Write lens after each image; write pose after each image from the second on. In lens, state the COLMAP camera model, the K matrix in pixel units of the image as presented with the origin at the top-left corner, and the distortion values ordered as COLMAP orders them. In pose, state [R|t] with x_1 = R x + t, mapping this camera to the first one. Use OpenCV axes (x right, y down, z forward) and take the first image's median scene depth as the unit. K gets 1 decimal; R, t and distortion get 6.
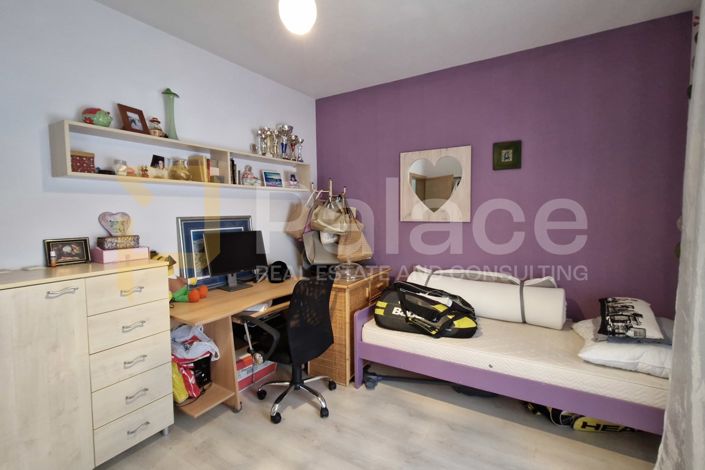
lens RADIAL K [[329.2, 0, 358.7], [0, 329.2, 231.2], [0, 0, 1]] dist [0.005787, 0.000221]
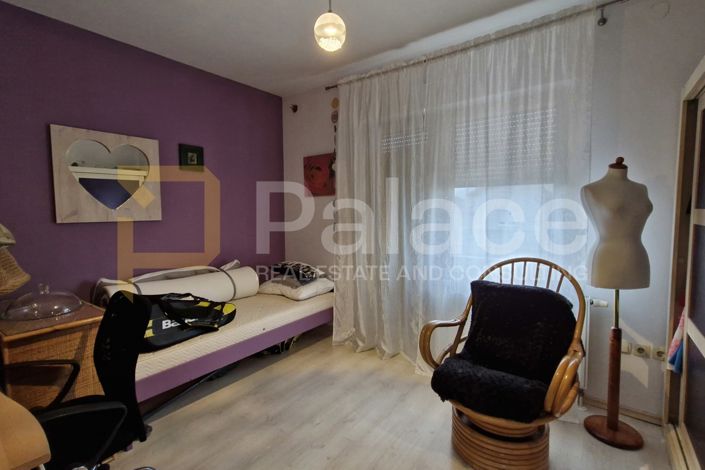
lens RADIAL K [[329.2, 0, 358.7], [0, 329.2, 231.2], [0, 0, 1]] dist [0.005787, 0.000221]
pose [[0.096926, -0.060833, 0.993431, -0.720231], [0.064068, 0.996442, 0.054766, -0.015222], [-0.993227, 0.058339, 0.100478, 0.429213]]
